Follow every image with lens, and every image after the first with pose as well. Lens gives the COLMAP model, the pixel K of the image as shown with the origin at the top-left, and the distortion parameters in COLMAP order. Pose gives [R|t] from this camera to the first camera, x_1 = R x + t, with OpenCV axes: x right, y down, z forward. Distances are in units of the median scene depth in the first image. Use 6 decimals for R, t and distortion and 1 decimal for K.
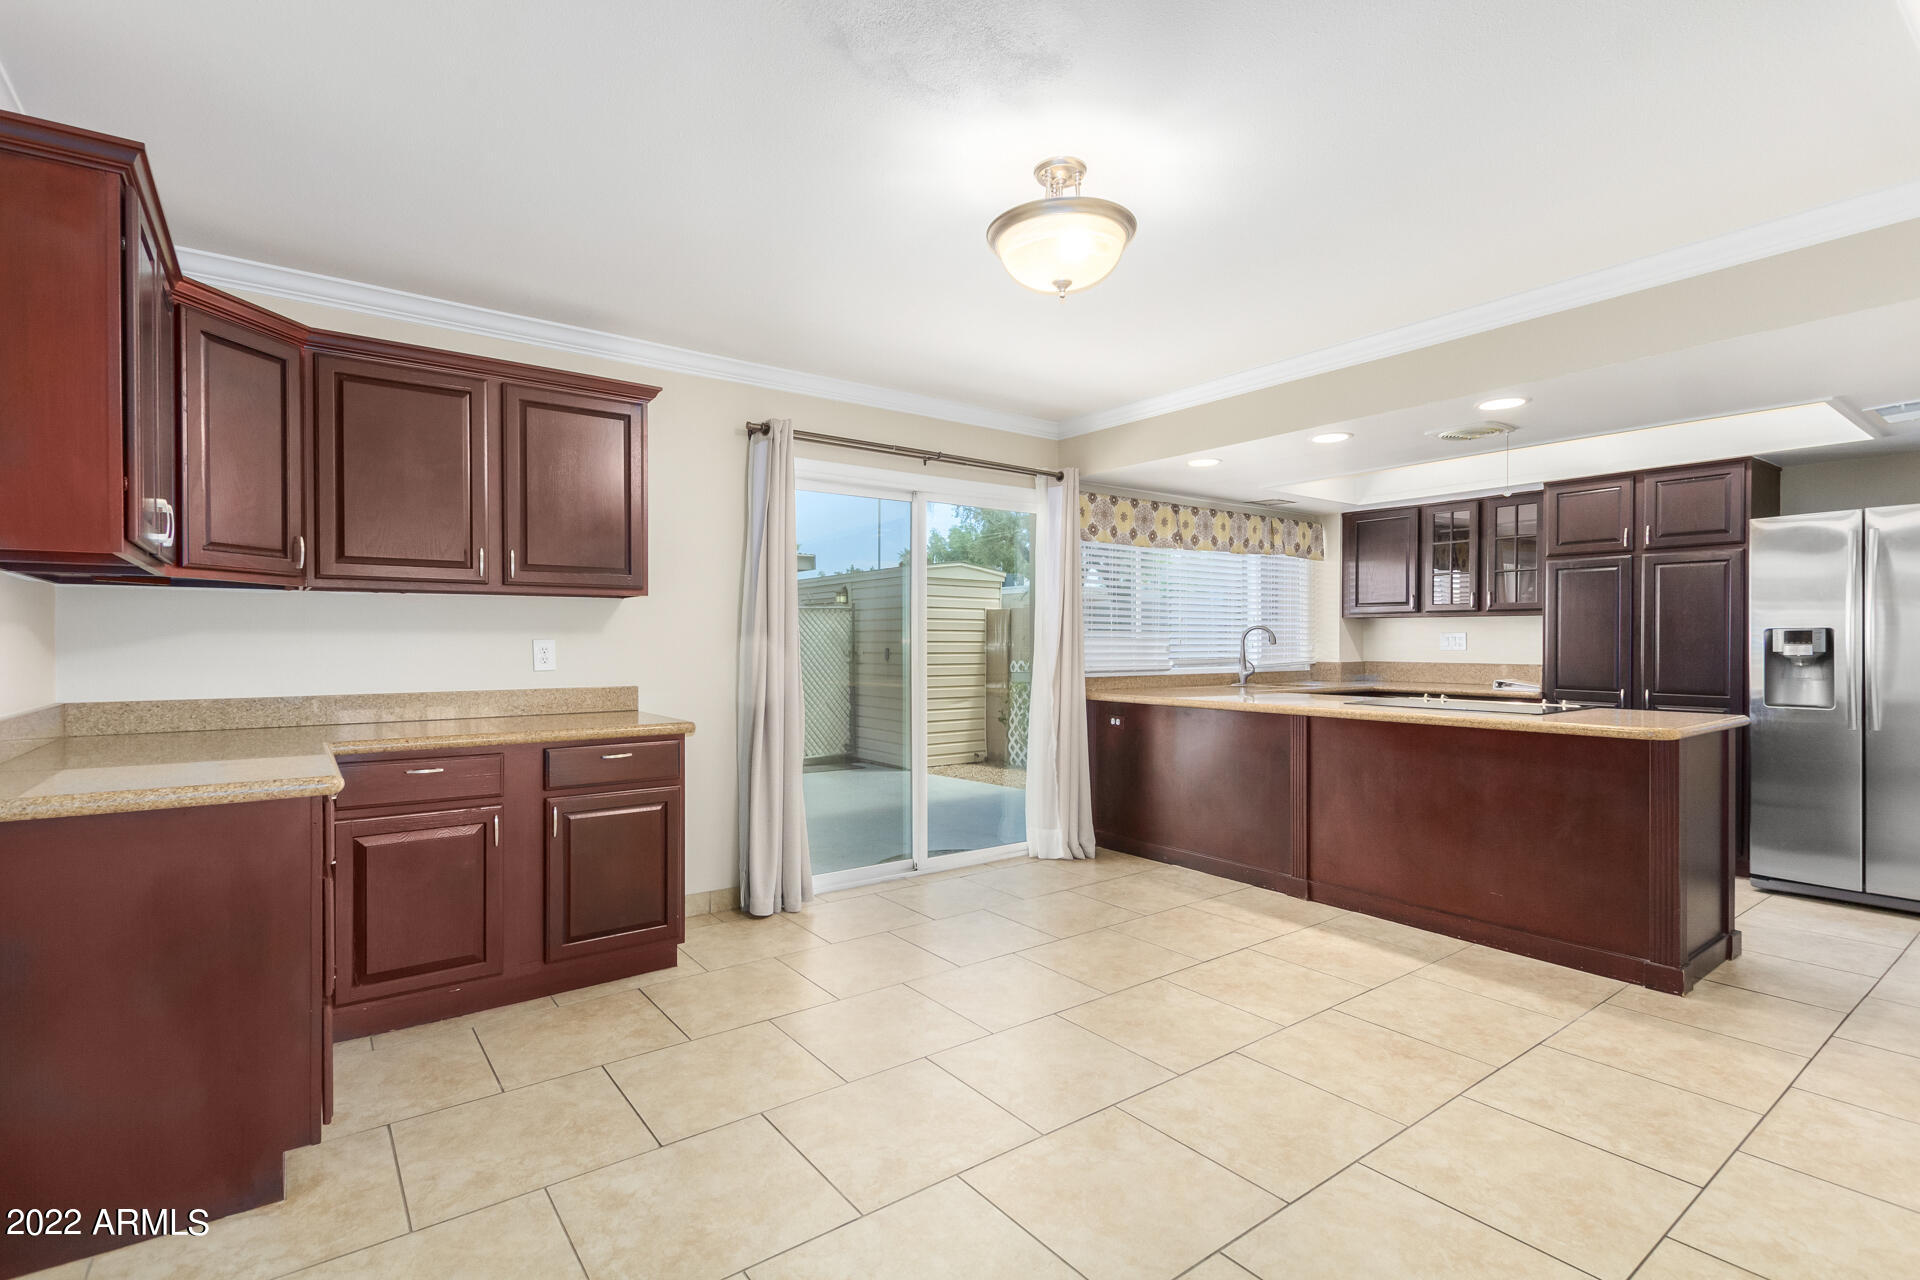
lens RADIAL K [[891.2, 0, 959.2], [0, 891.2, 647.5], [0, 0, 1]] dist [0.000735, 0.000102]
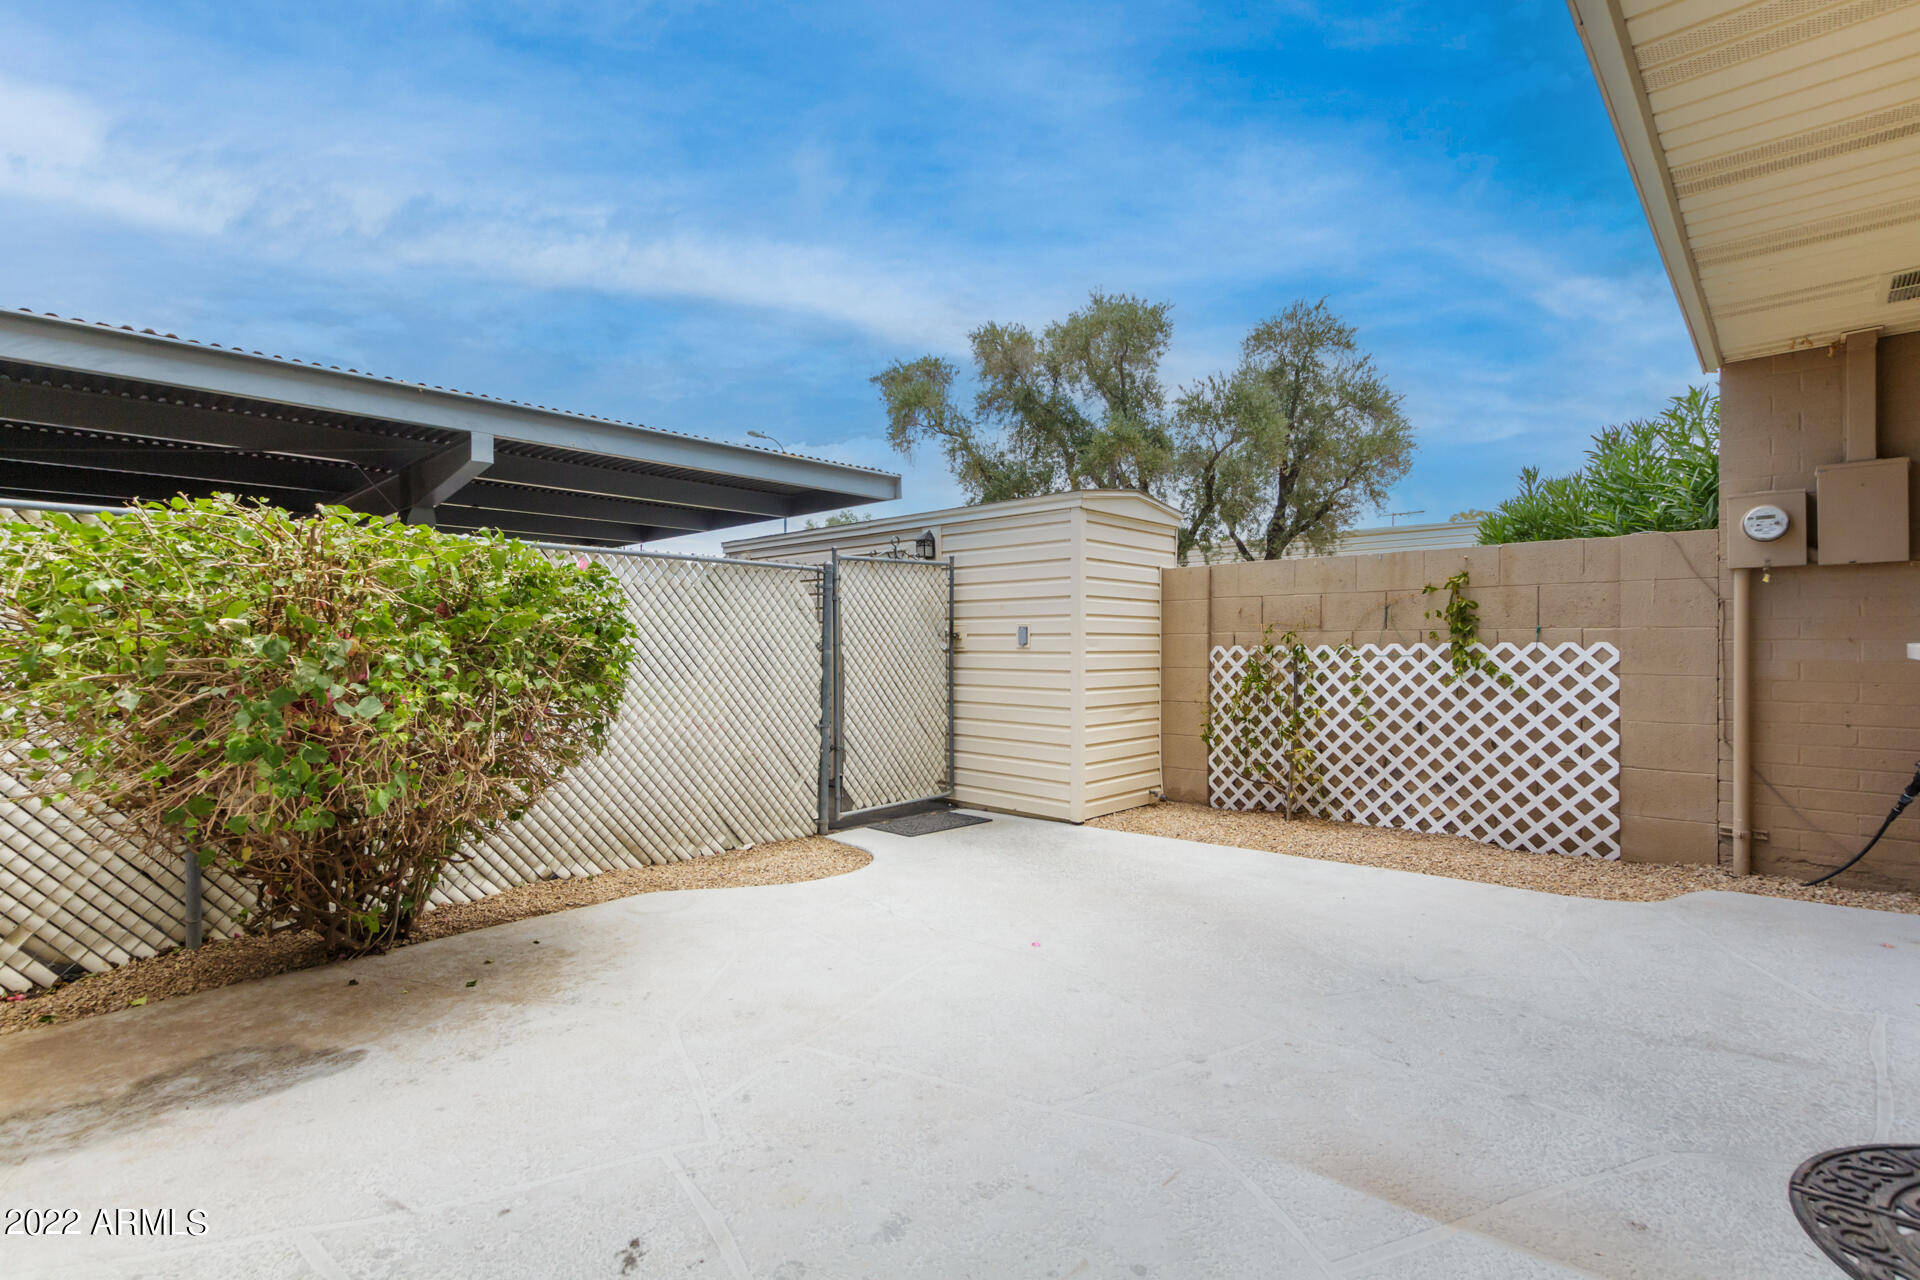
lens RADIAL K [[891.2, 0, 959.7], [0, 891.2, 638.1], [0, 0, 1]] dist [0.000735, 0.000102]
pose [[0.985963, -0.001823, 0.166952, -0.221403], [0.002281, 0.999994, -0.002556, 0.009722], [-0.166946, 0.002901, 0.985962, 0.380637]]
